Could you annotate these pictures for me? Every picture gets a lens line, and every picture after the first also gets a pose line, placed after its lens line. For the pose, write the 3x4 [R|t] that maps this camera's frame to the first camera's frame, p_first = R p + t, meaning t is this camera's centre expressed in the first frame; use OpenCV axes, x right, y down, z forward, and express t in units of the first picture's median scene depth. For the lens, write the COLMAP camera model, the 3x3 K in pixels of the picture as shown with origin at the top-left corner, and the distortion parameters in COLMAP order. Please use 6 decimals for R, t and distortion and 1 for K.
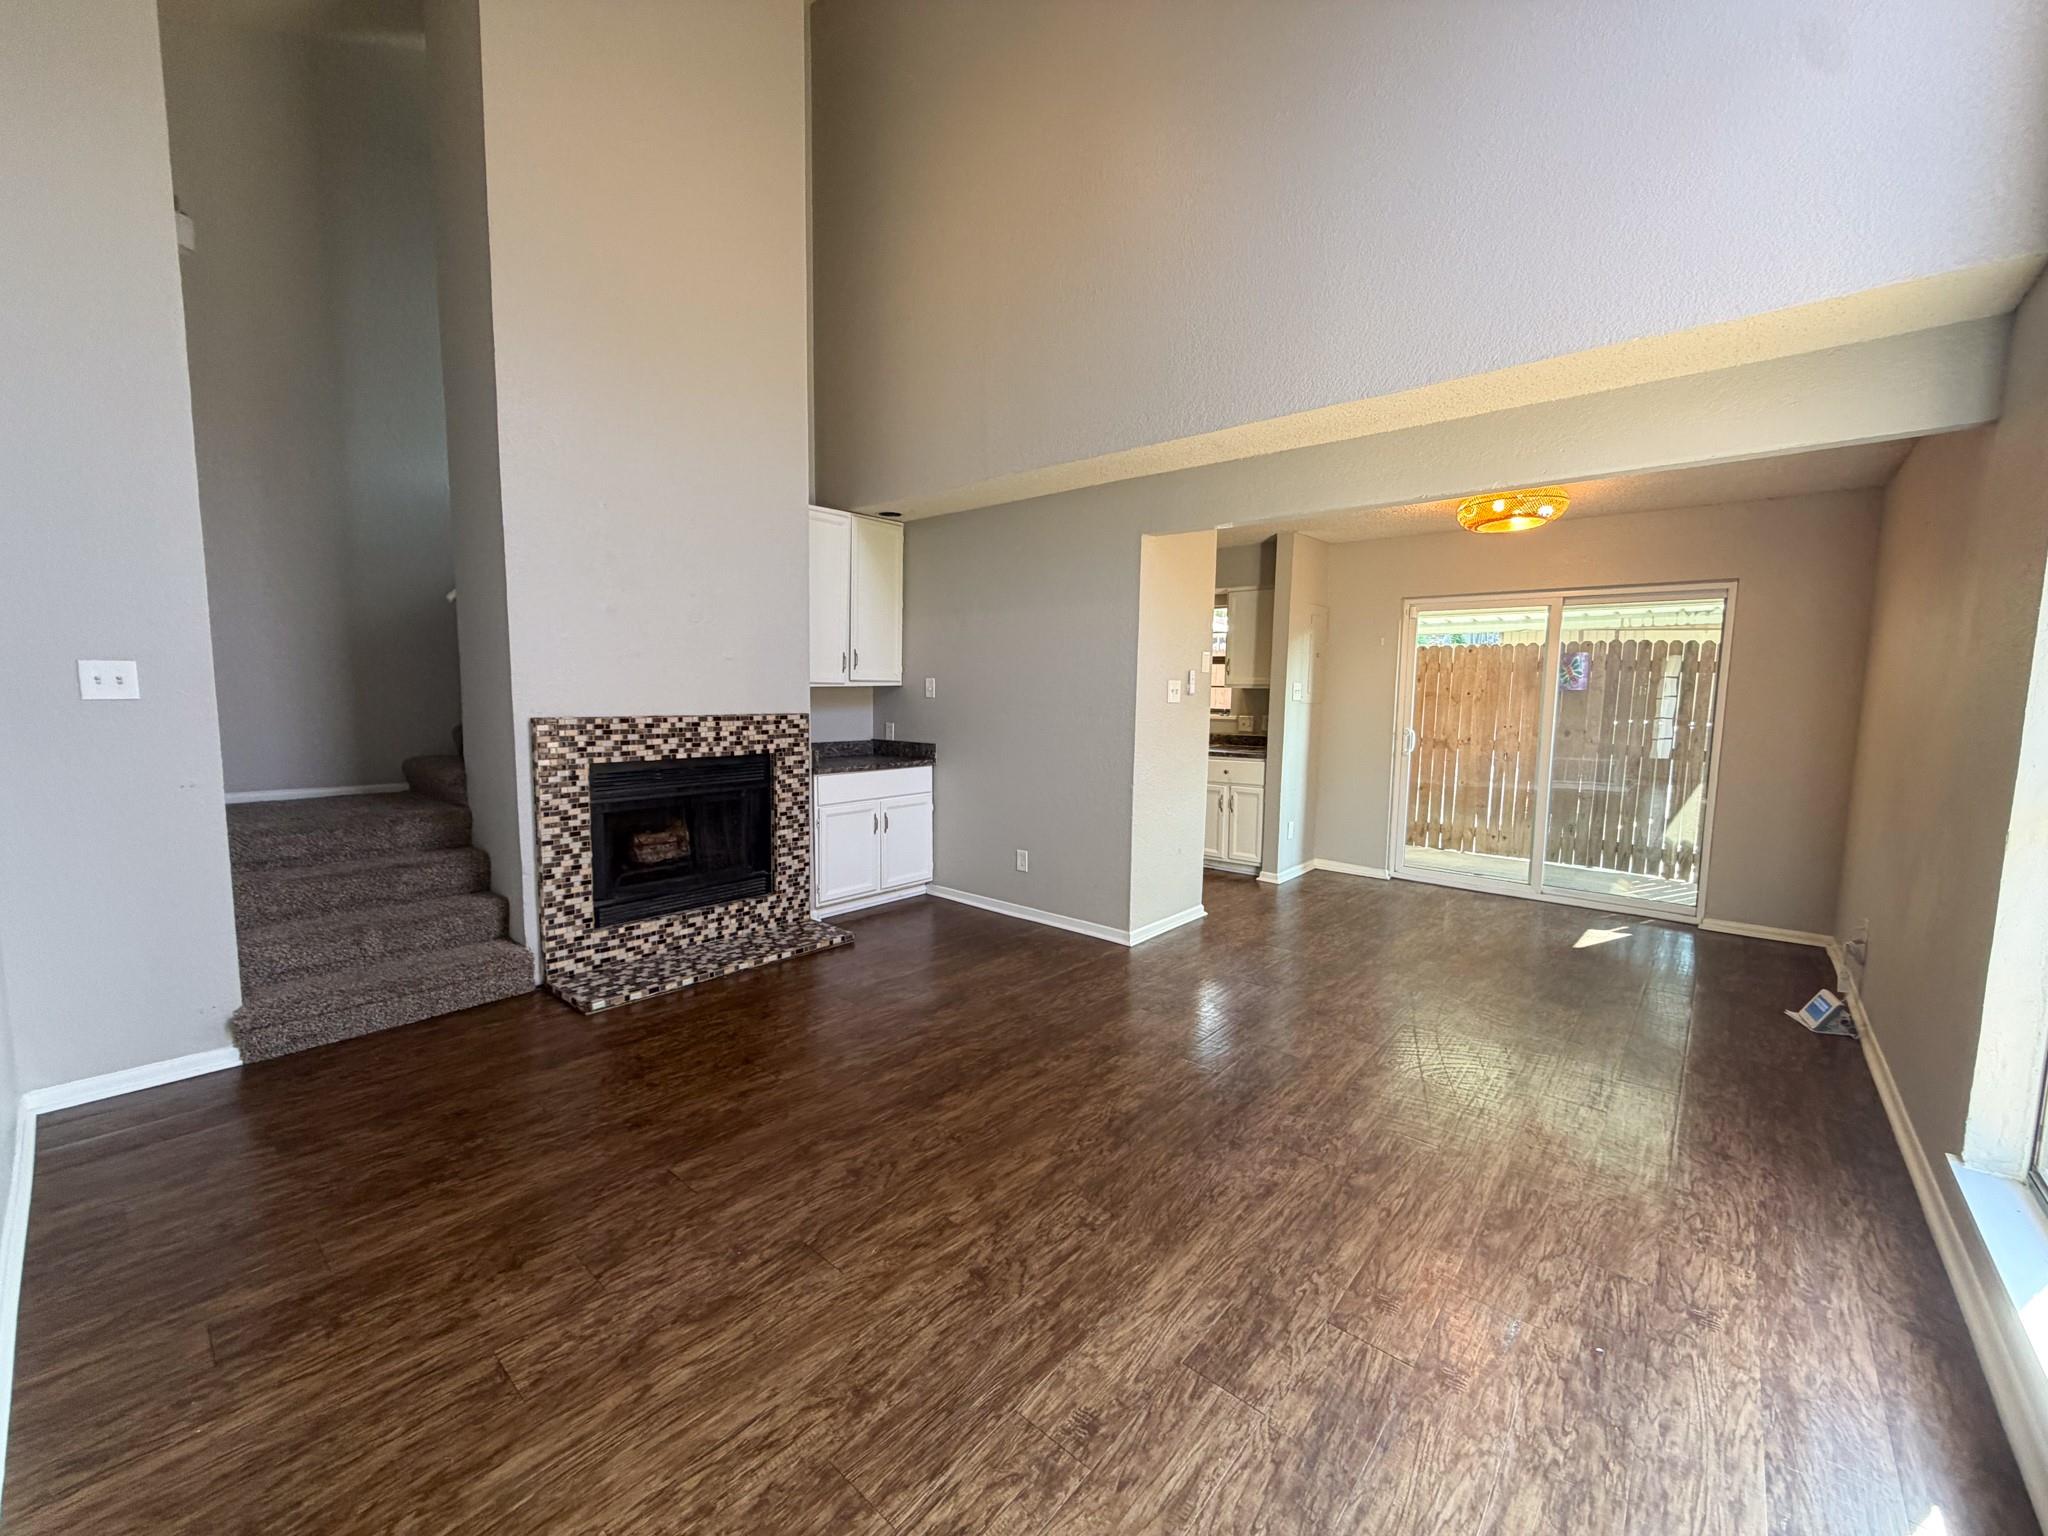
lens RADIAL K [[817.1, 0, 1018.5], [0, 817.1, 768.3], [0, 0, 1]] dist [-0.000372, 0.000017]
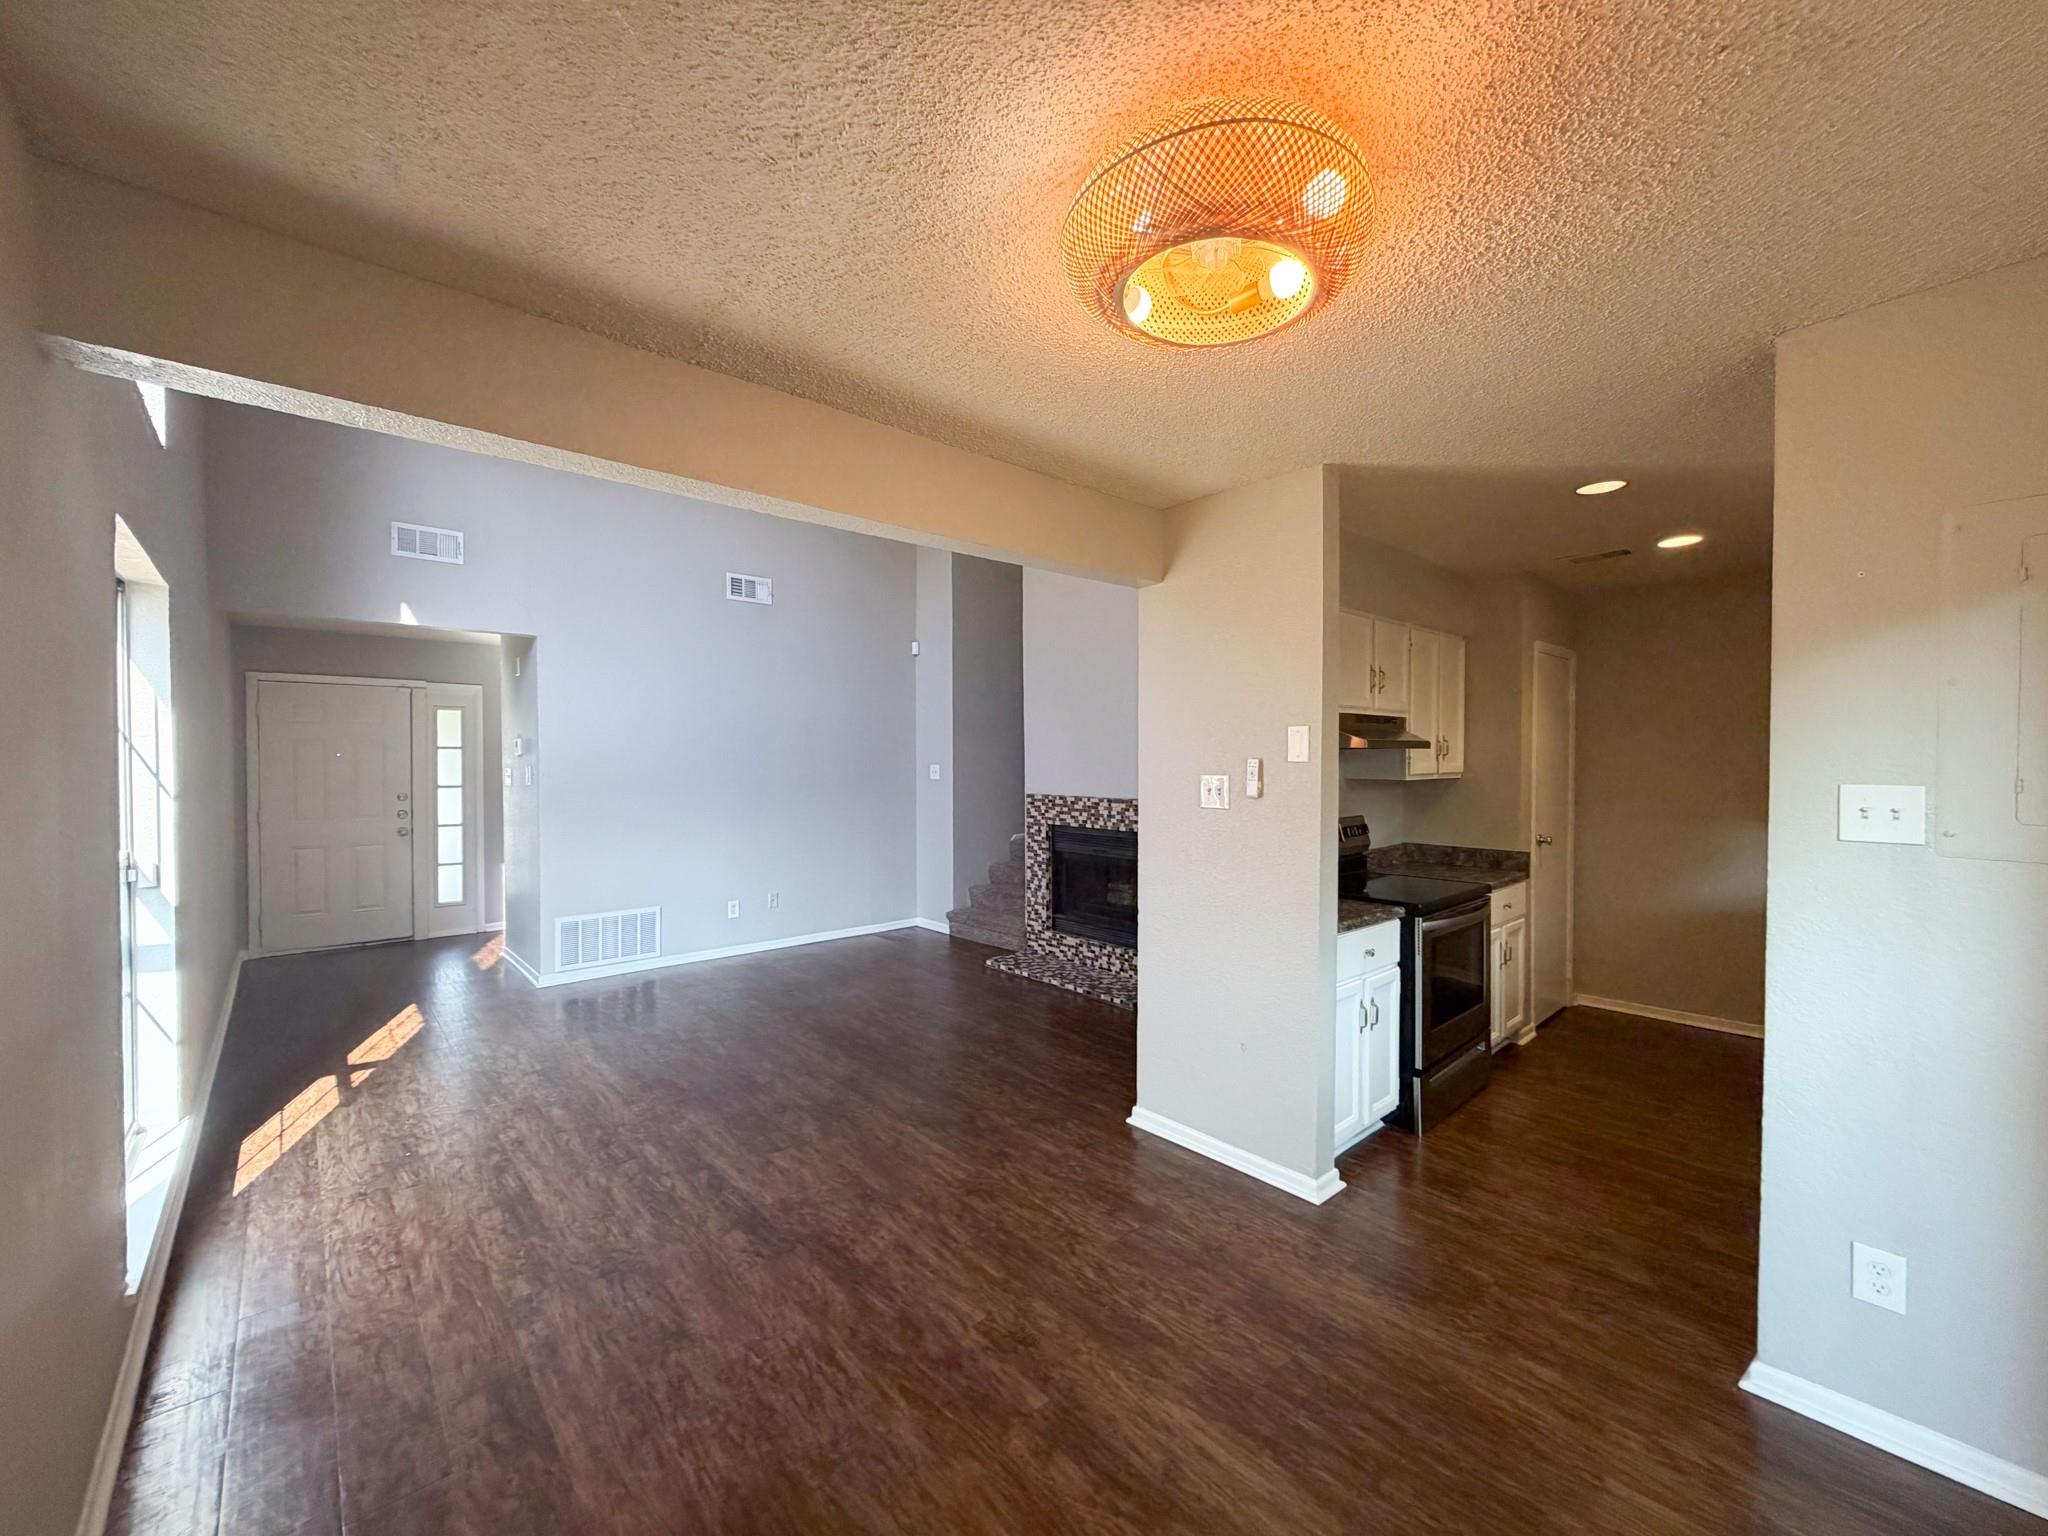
lens RADIAL K [[817.1, 0, 1018.5], [0, 817.1, 768.3], [0, 0, 1]] dist [-0.000372, 0.000017]
pose [[-0.126269, 0.001081, -0.991995, 1.055208], [-0.099683, 0.994924, 0.013773, -0.128532], [0.986975, 0.100624, -0.125521, 1.120244]]
